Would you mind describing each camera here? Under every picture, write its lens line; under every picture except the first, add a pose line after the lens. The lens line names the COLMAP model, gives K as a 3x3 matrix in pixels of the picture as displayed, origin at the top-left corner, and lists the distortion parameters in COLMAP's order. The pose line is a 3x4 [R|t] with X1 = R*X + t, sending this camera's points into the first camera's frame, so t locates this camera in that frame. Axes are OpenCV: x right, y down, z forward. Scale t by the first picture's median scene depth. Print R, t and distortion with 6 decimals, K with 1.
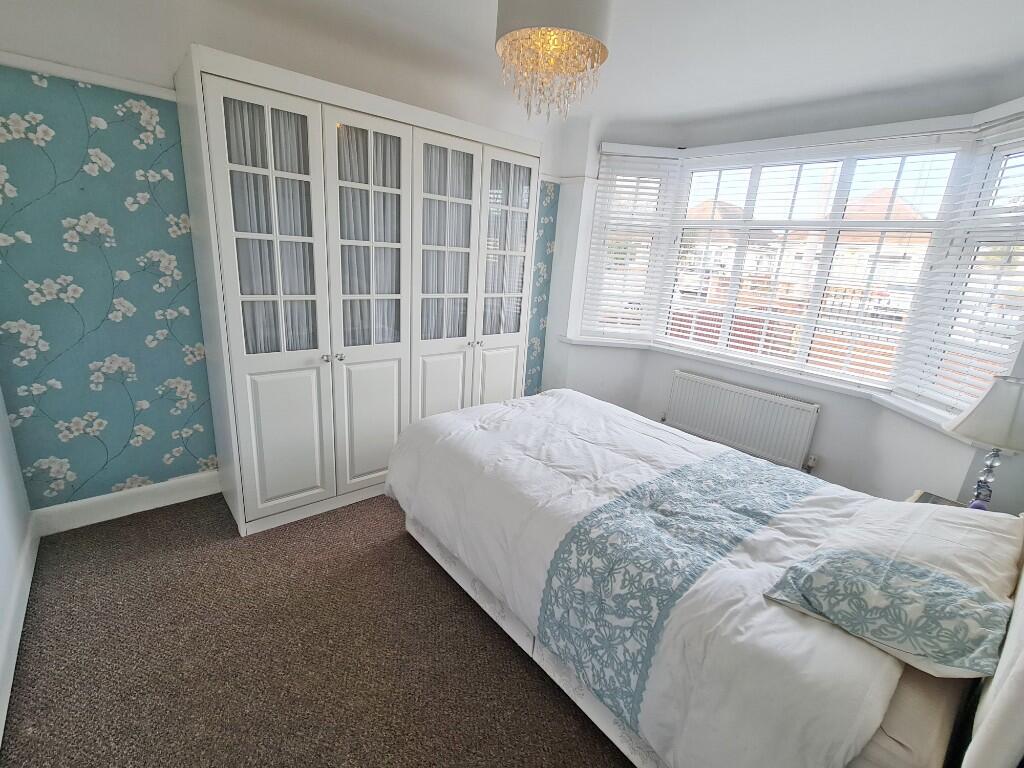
lens RADIAL K [[471.1, 0, 512.7], [0, 471.1, 385.4], [0, 0, 1]] dist [0.003746, 0.001207]
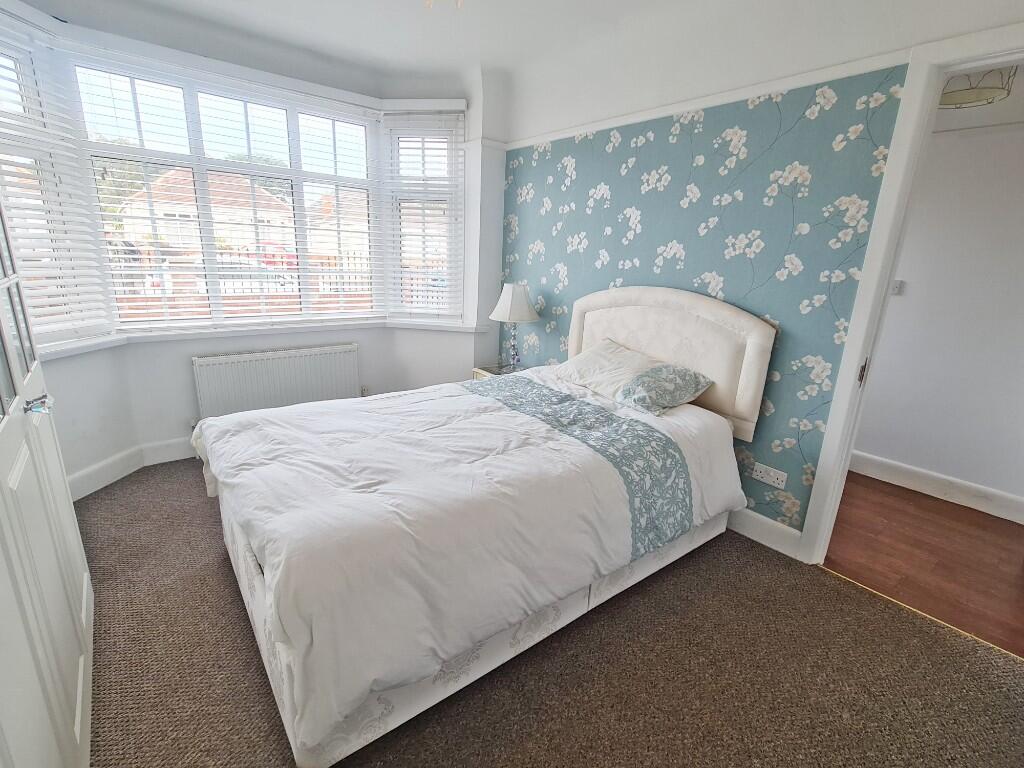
lens RADIAL K [[471.1, 0, 512.2], [0, 471.1, 383.7], [0, 0, 1]] dist [0.003746, 0.001207]
pose [[0.032973, -0.327840, 0.944158, -0.707588], [0.237401, 0.920204, 0.311232, -0.214092], [-0.970852, 0.213882, 0.108171, 0.866835]]
